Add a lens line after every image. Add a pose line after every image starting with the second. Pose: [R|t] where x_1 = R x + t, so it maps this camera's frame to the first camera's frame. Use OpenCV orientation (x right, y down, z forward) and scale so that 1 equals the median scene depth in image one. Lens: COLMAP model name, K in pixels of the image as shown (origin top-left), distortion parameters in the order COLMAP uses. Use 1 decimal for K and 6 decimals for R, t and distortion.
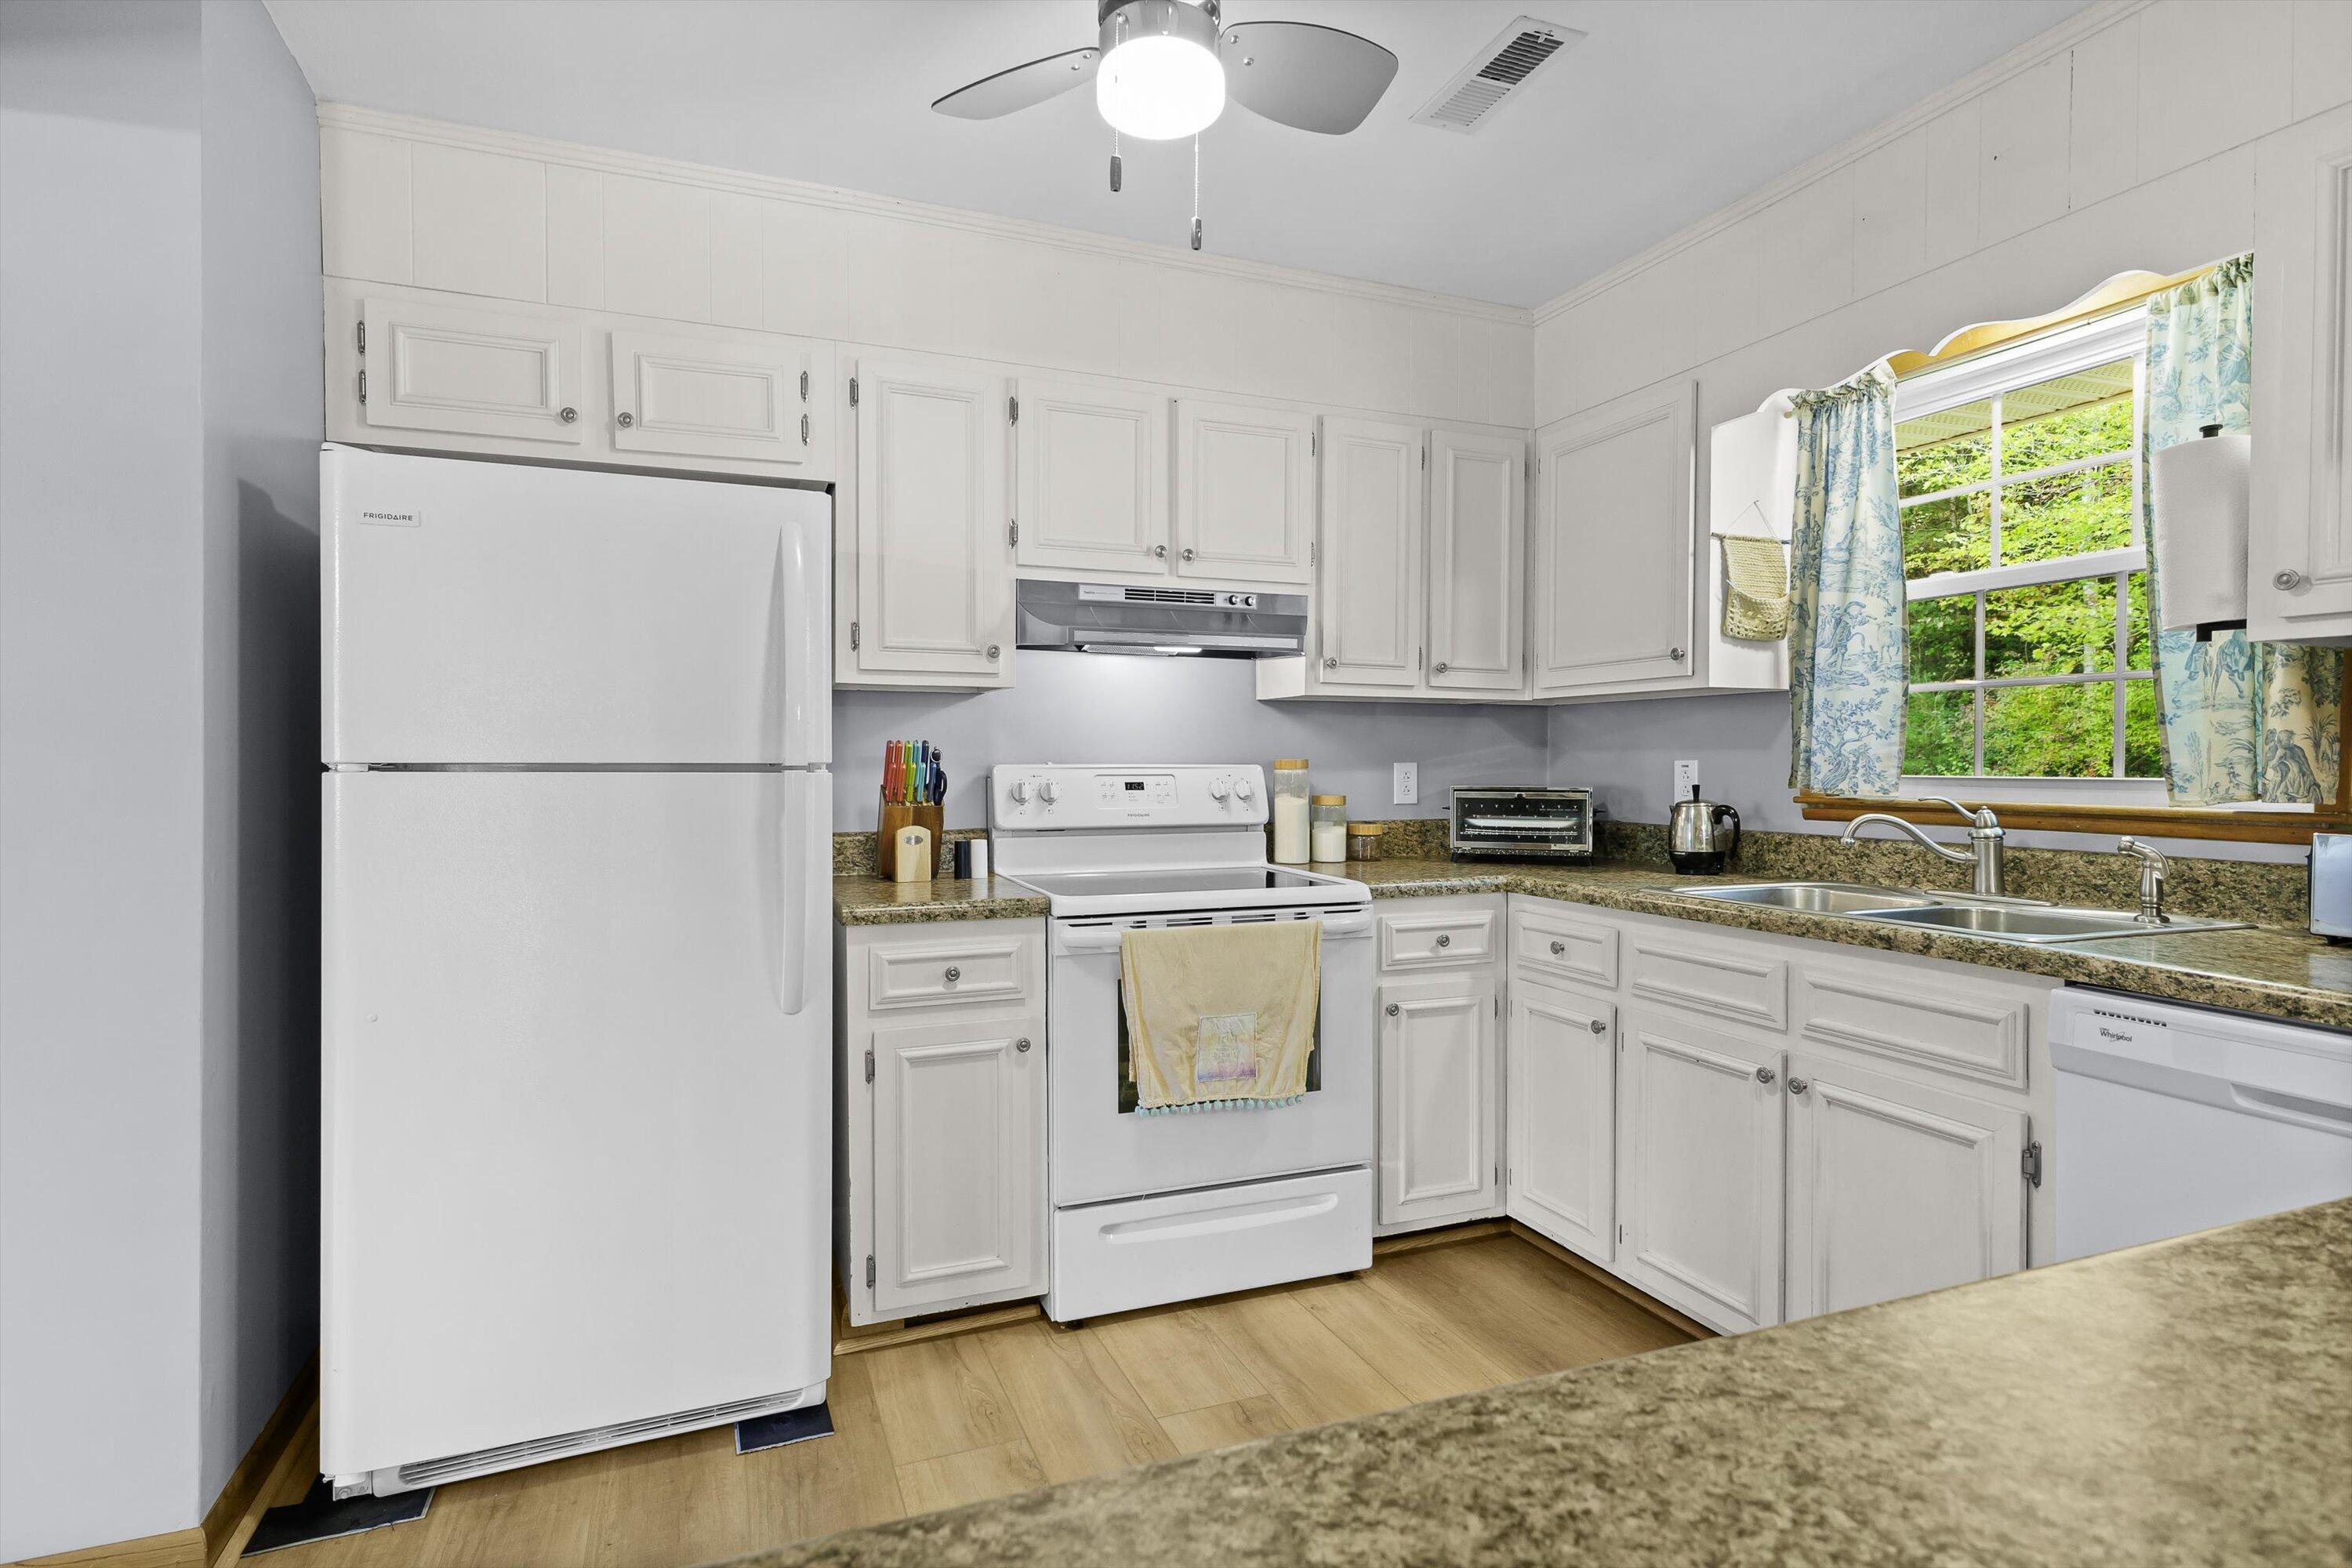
lens RADIAL K [[1197.4, 0, 1175.1], [0, 1197.4, 772.1], [0, 0, 1]] dist [0.014971, 0.000101]
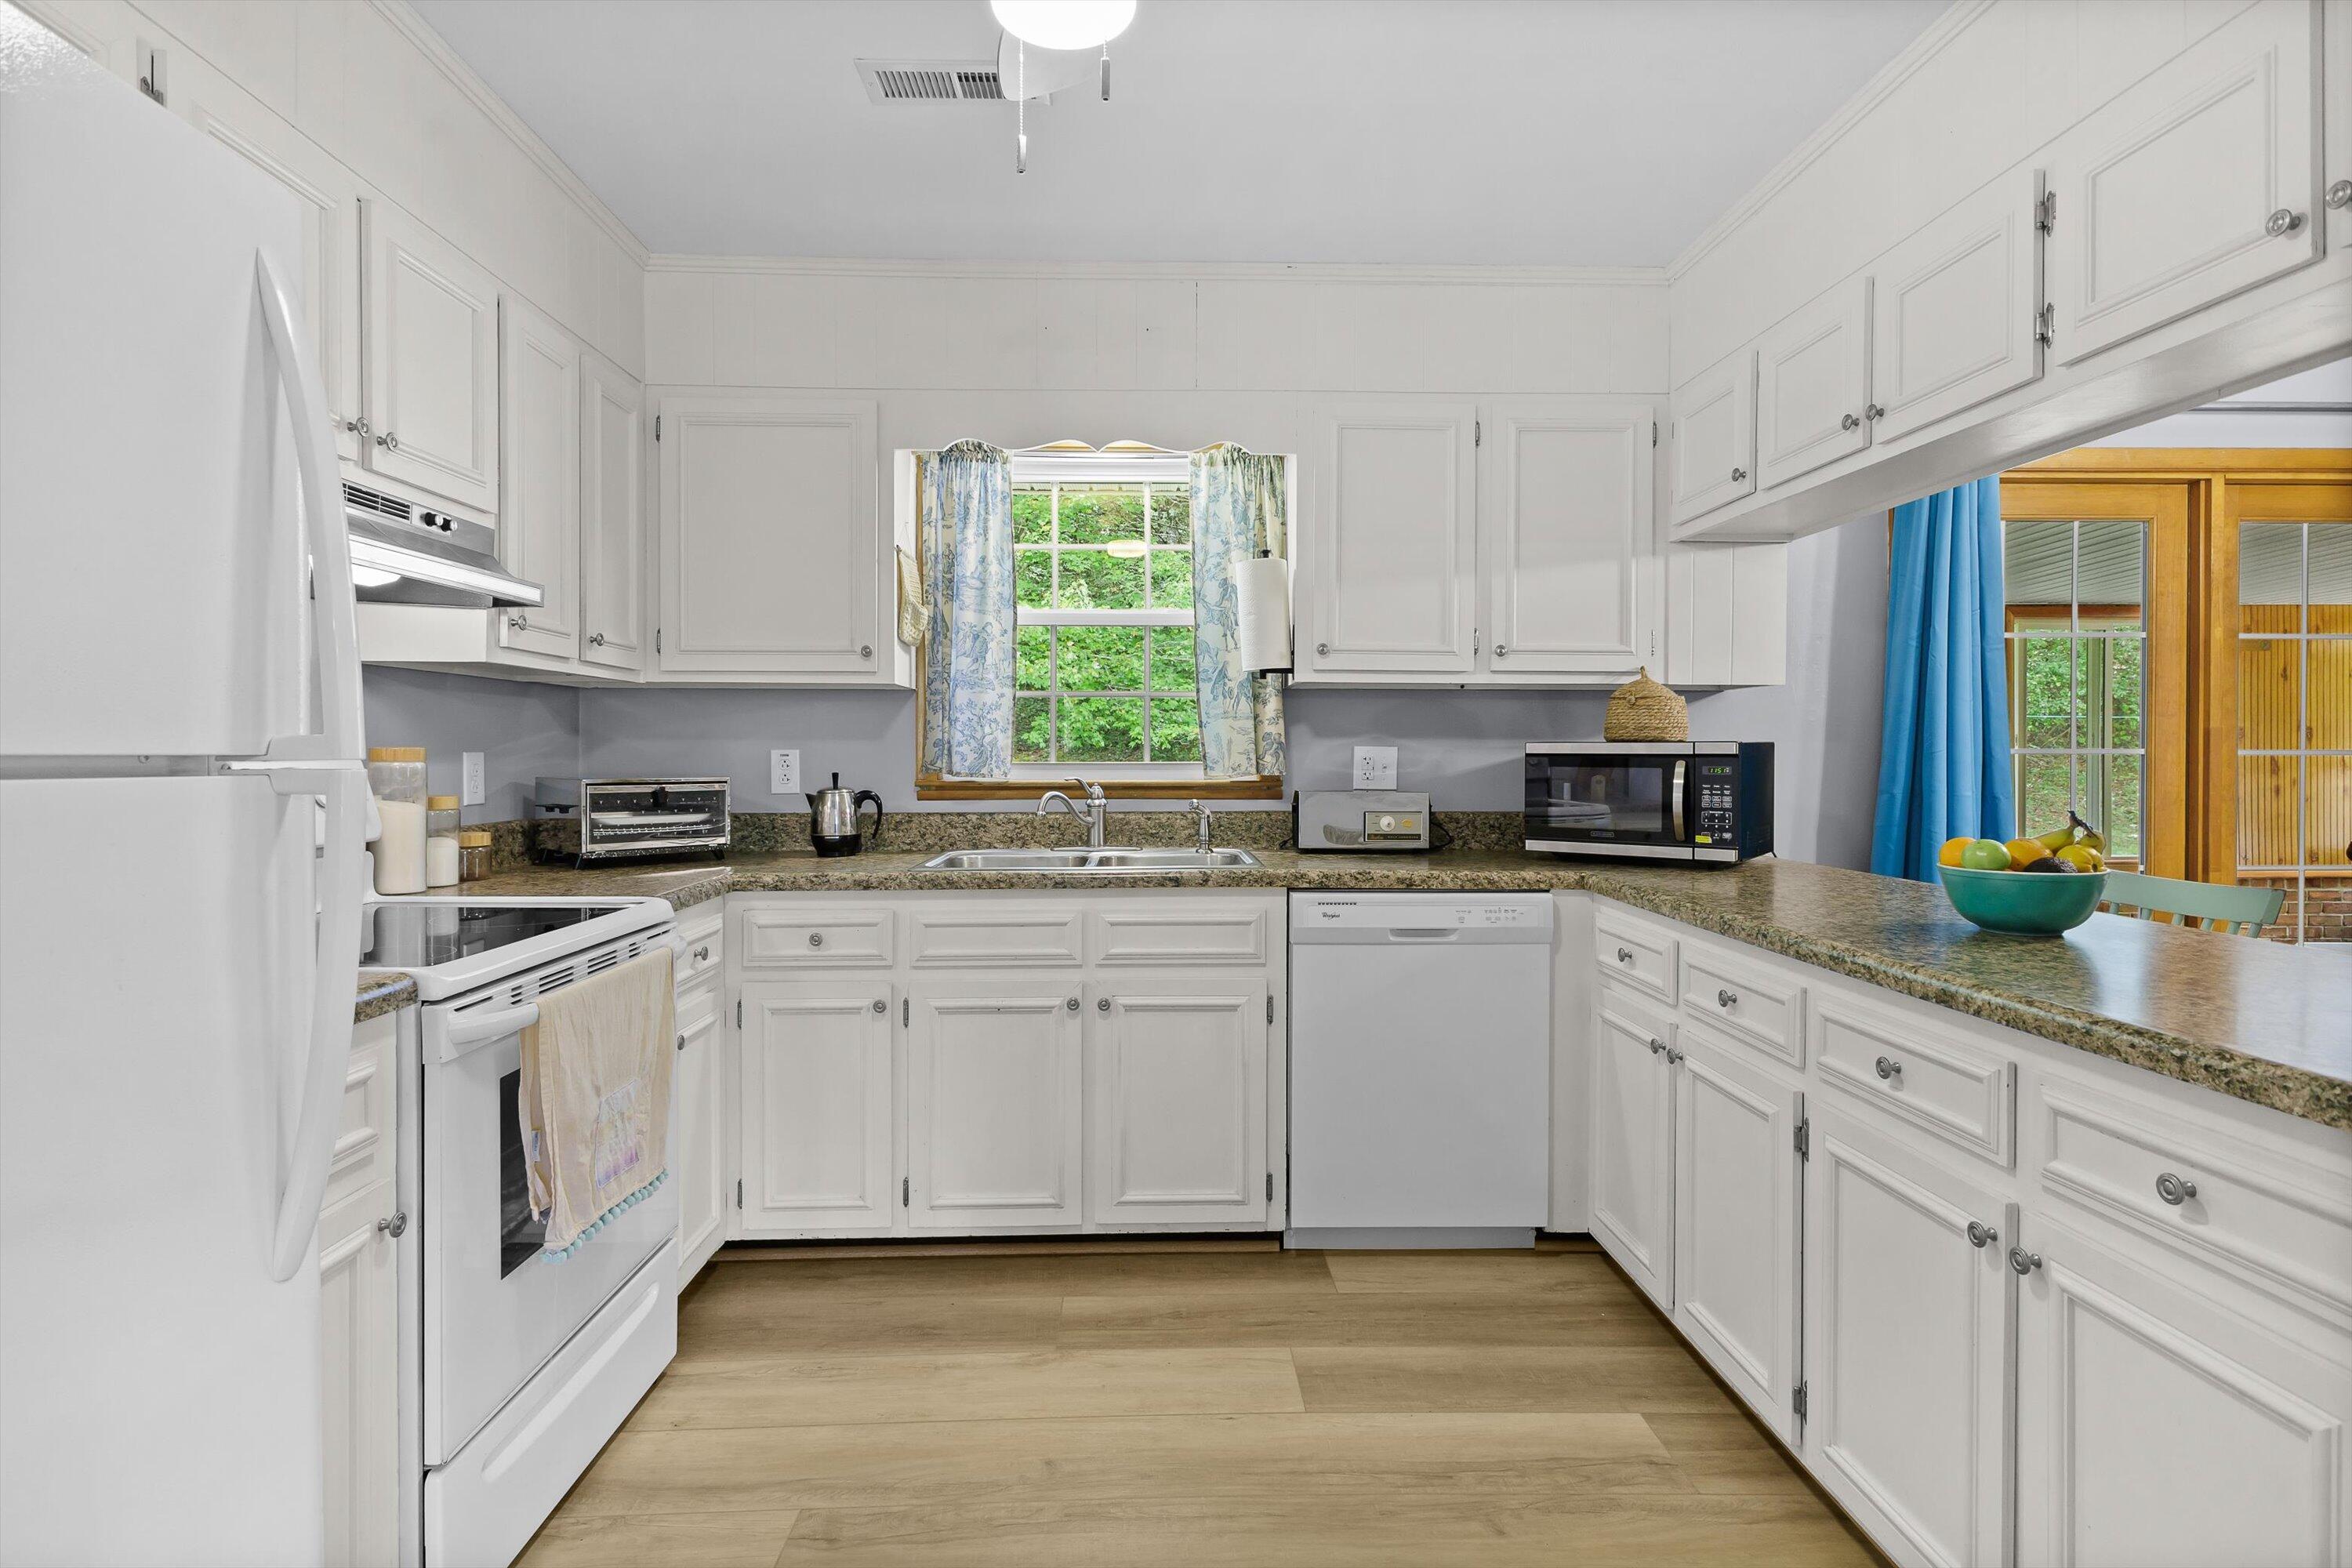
lens RADIAL K [[1172.7, 0, 1179.0], [0, 1172.7, 766.4], [0, 0, 1]] dist [0.013156, 0.000511]
pose [[0.342354, -0.011911, 0.939495, -0.501933], [0.008268, 0.999919, 0.009664, -0.003088], [-0.939535, 0.004459, 0.342425, 0.398304]]
